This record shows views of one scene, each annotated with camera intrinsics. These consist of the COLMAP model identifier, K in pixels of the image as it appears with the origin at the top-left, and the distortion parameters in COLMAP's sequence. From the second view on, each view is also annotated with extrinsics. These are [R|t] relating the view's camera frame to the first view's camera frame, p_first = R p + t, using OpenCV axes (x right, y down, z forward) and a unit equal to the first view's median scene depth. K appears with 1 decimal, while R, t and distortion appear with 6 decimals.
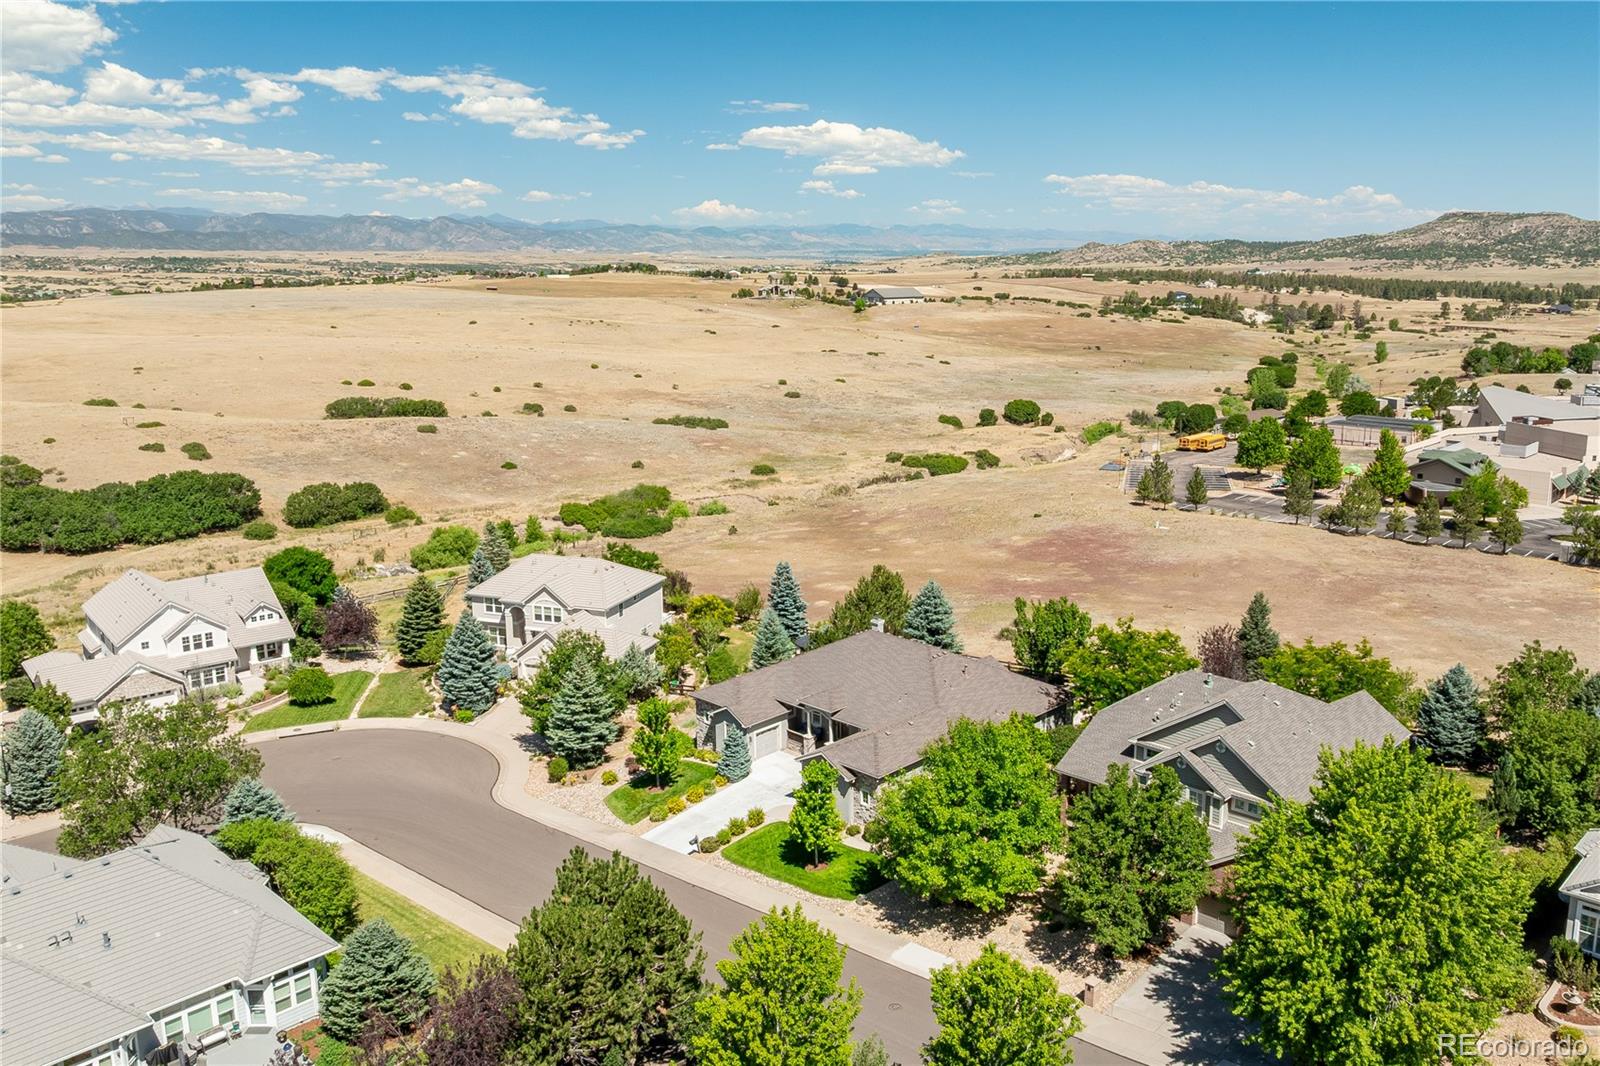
lens RADIAL K [[1425.3, 0, 800.0], [0, 1425.3, 533.0], [0, 0, 1]] dist [-0.047347, -0.011544]
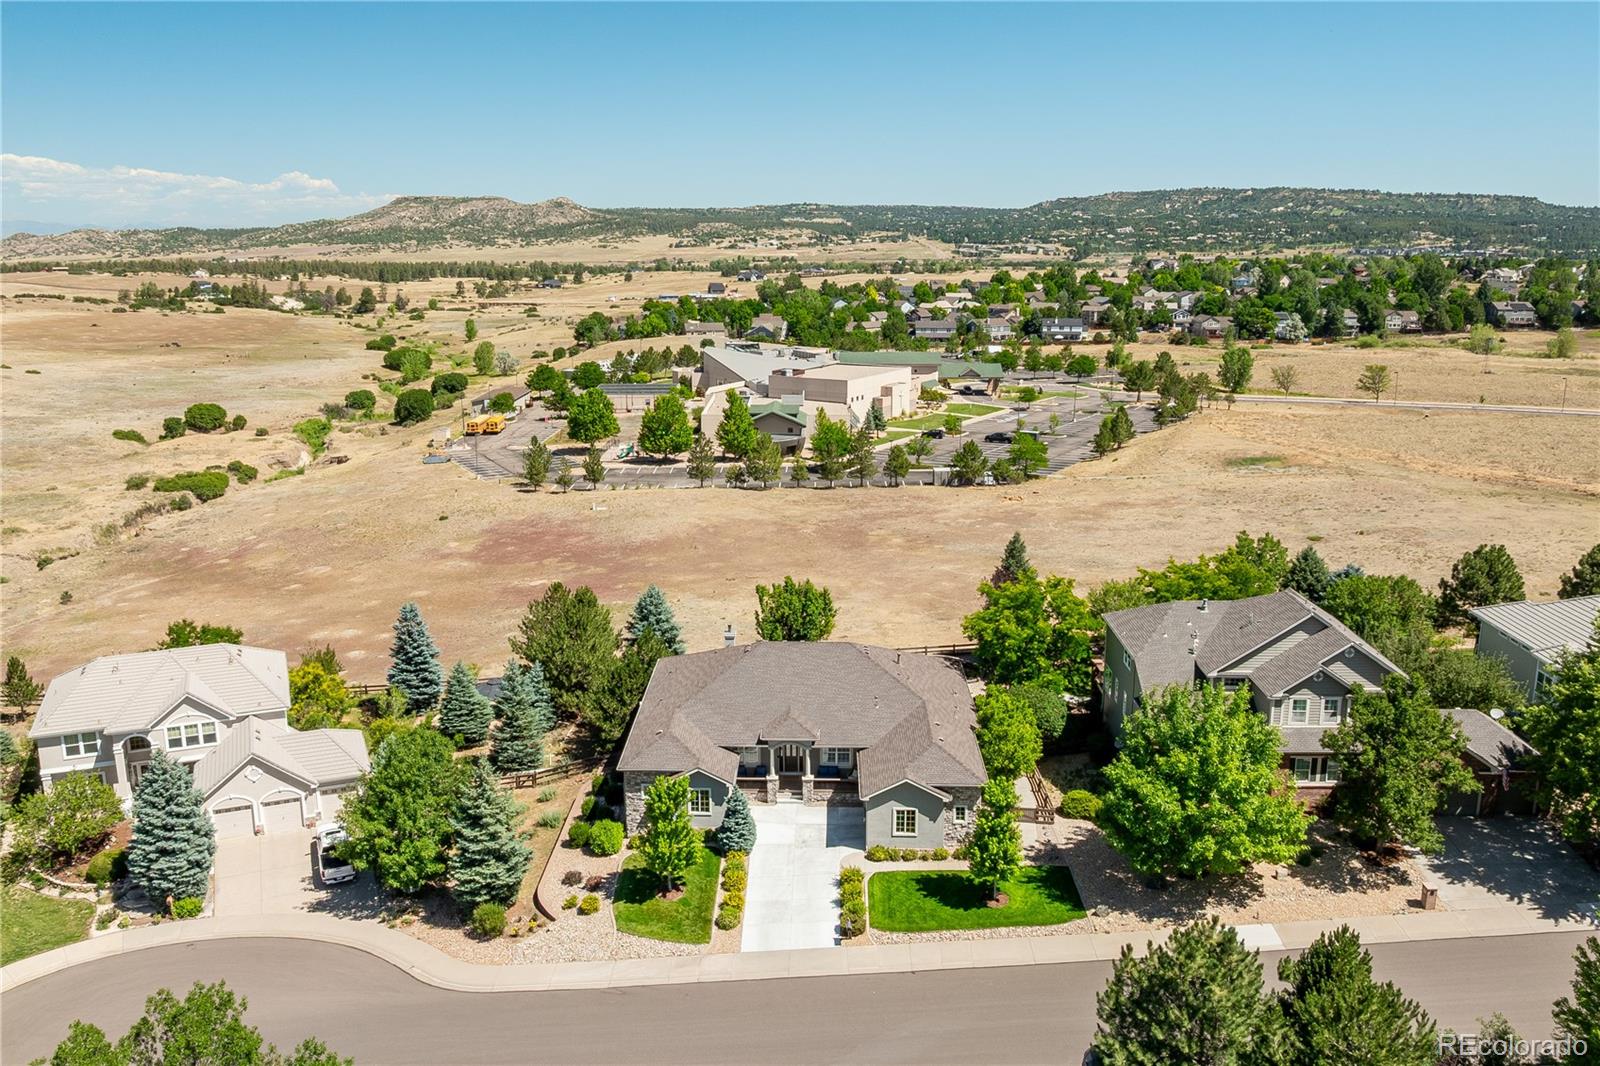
lens RADIAL K [[1425.3, 0, 800.0], [0, 1425.3, 533.0], [0, 0, 1]] dist [-0.047347, -0.011544]
pose [[0.705747, -0.149766, 0.692453, -0.117560], [0.146126, 0.987156, 0.064573, -0.011126], [-0.693230, 0.055613, 0.718567, 0.081882]]
